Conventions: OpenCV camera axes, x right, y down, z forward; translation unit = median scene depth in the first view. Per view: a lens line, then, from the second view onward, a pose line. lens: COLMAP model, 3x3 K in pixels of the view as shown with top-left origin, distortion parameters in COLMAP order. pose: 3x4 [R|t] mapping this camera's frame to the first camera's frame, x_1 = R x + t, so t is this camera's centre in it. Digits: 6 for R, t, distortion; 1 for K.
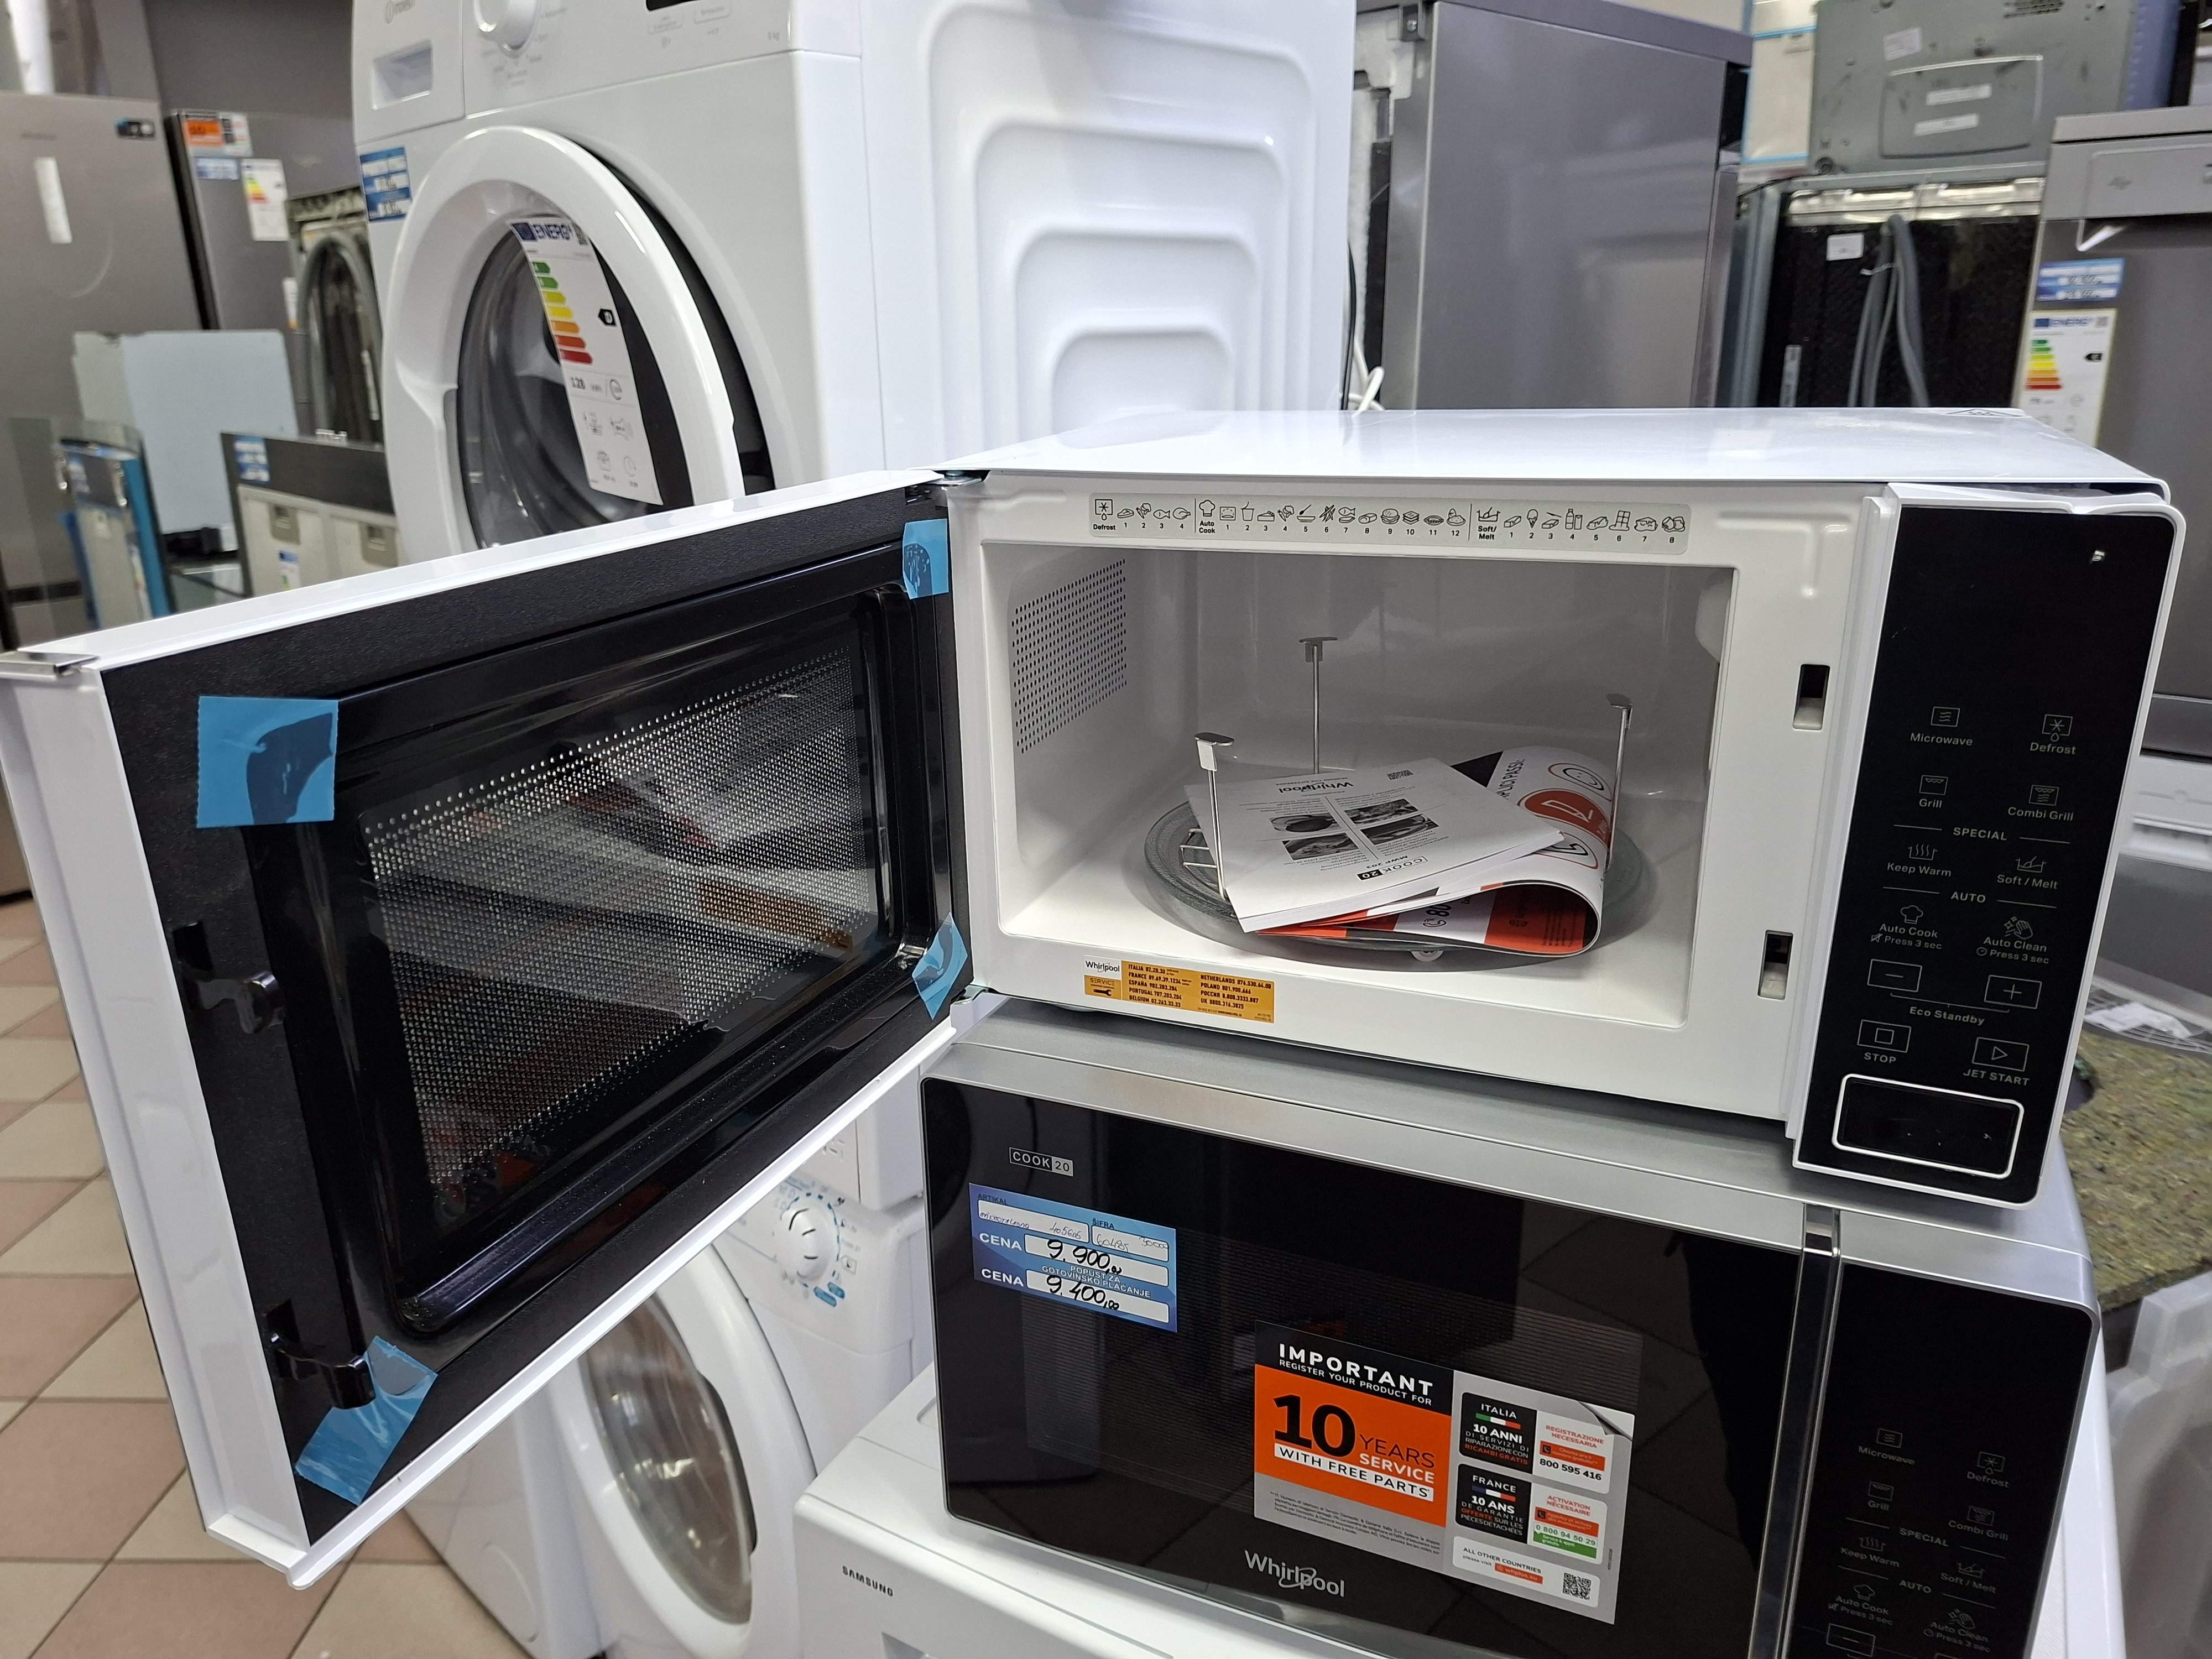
lens RADIAL K [[1480.4, 0, 1103.3], [0, 1480.4, 824.5], [0, 0, 1]] dist [0.077199, -0.110460]
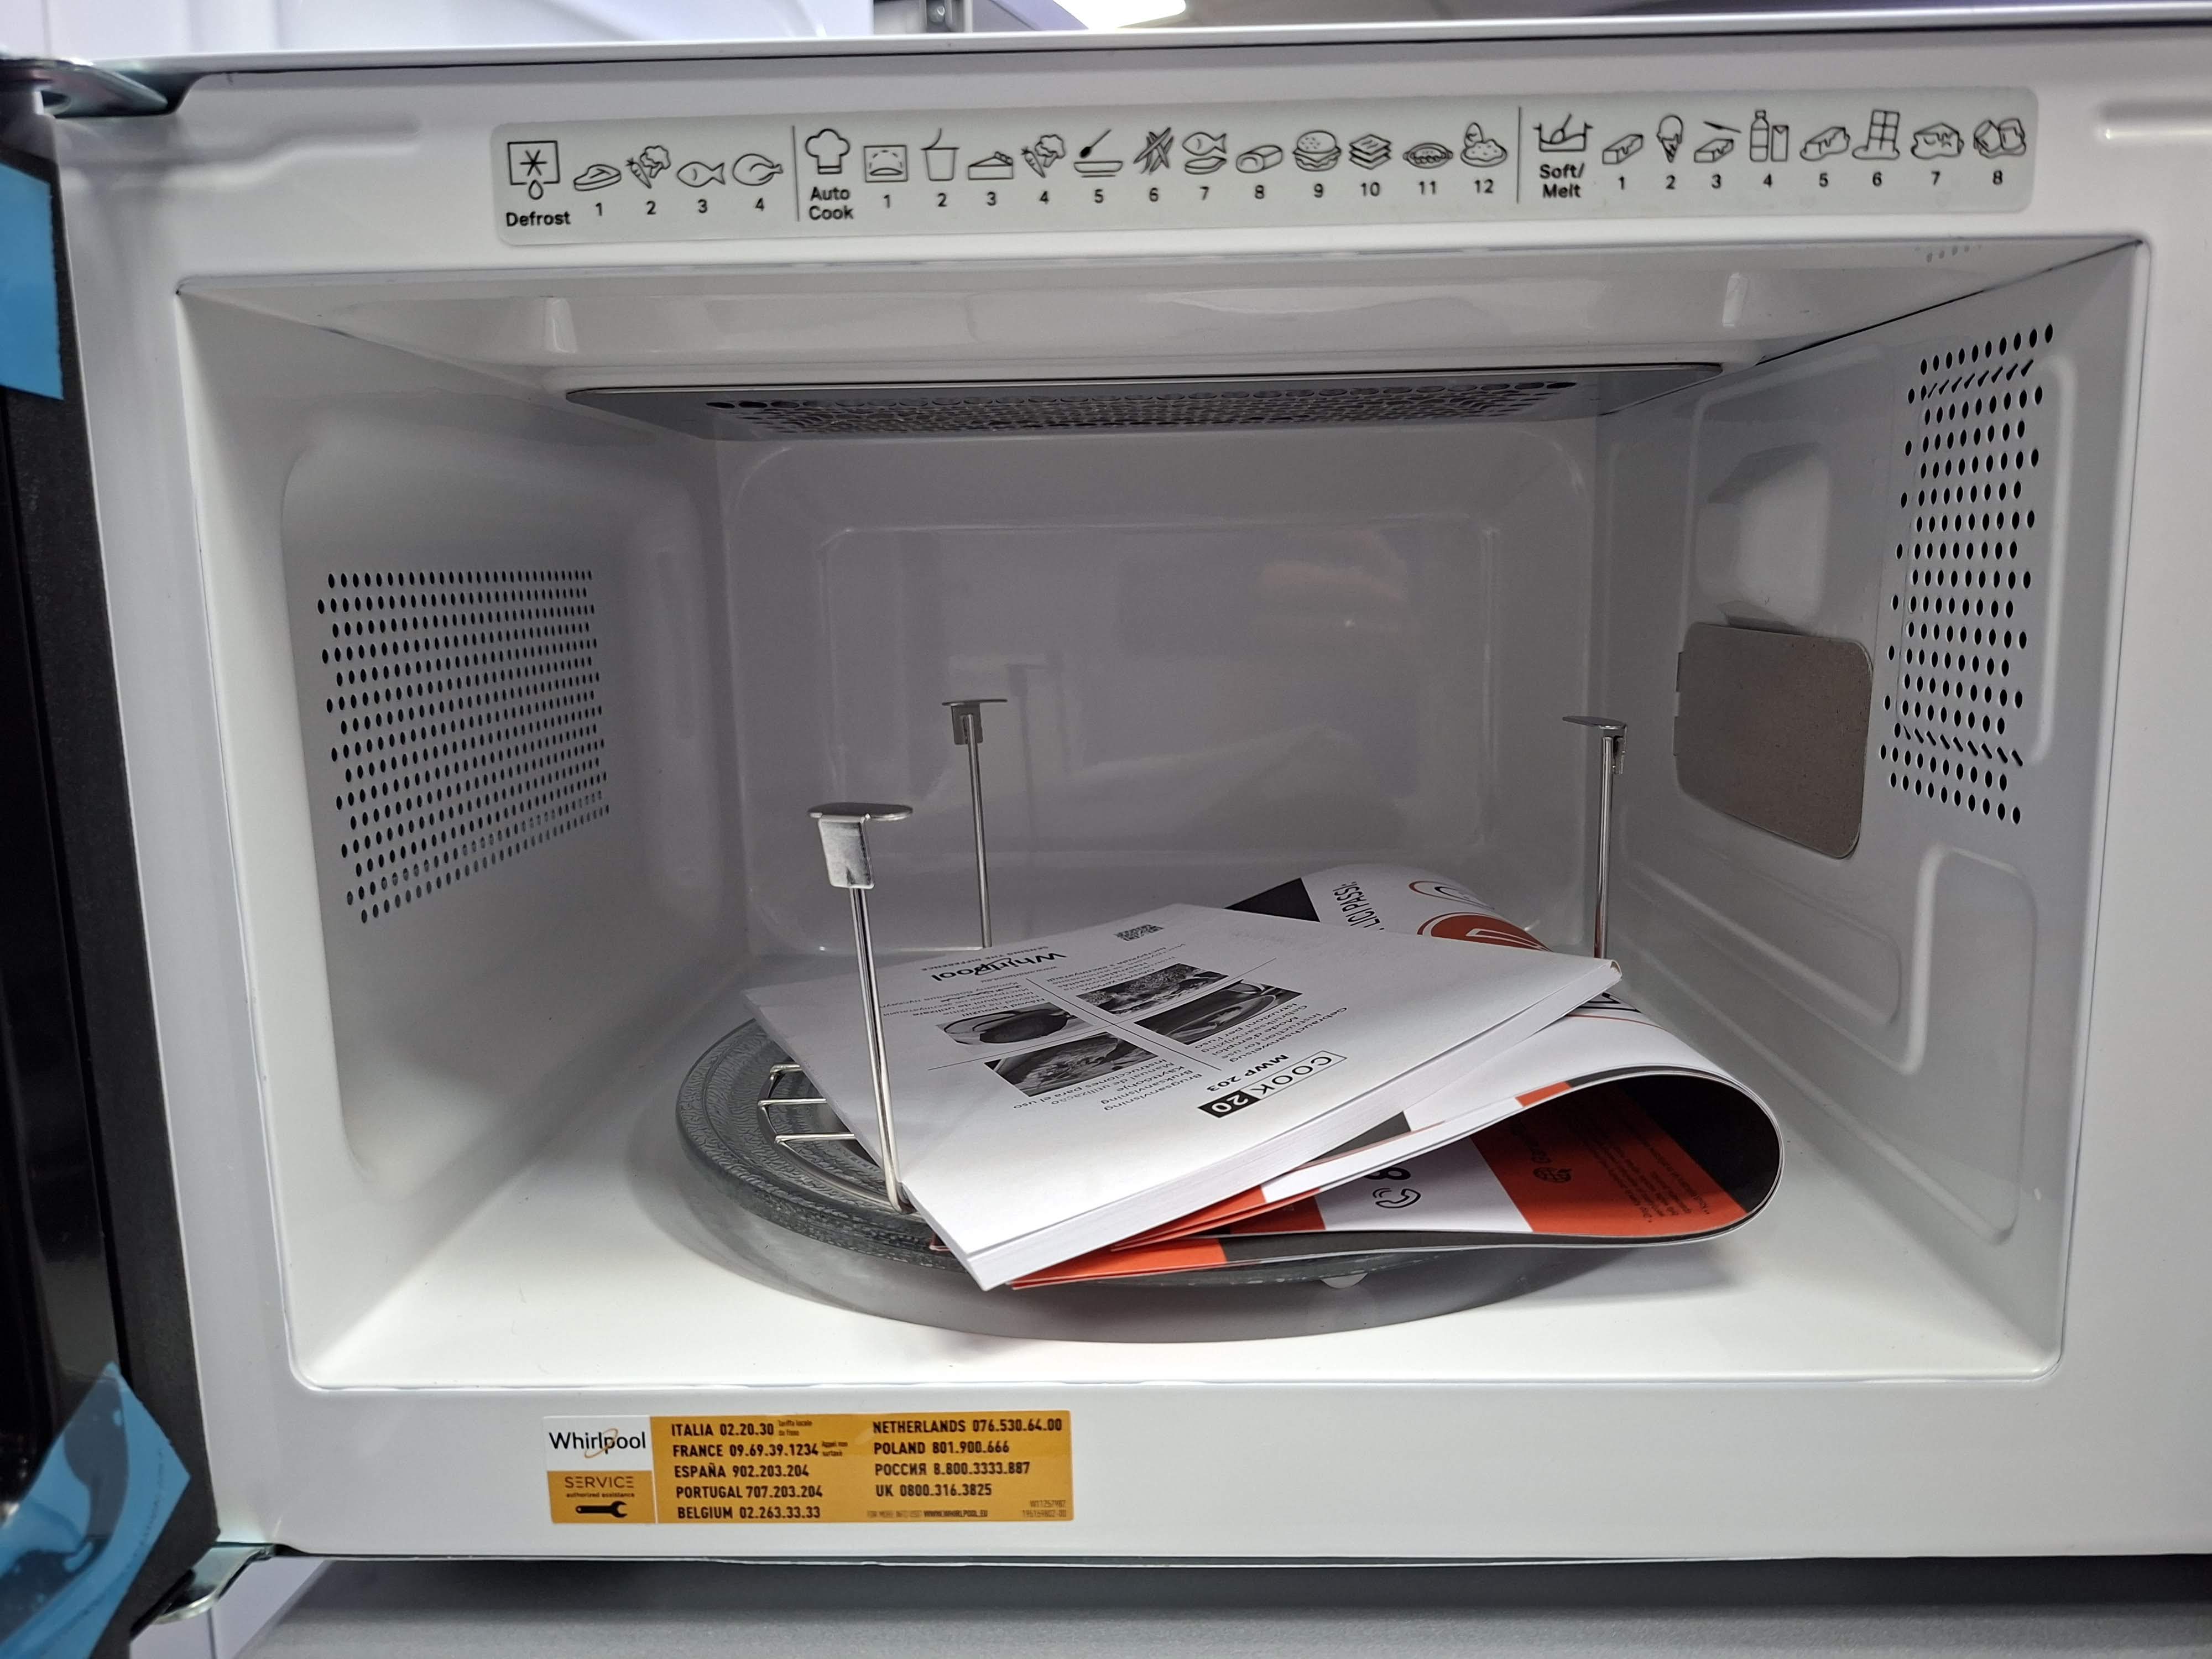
lens RADIAL K [[1480.4, 0, 1103.3], [0, 1480.4, 824.5], [0, 0, 1]] dist [0.077199, -0.110460]
pose [[0.938078, -0.051068, 0.342640, -0.002574], [0.112892, 0.980147, -0.162992, 0.020563], [-0.327515, 0.191580, 0.925220, 0.607020]]
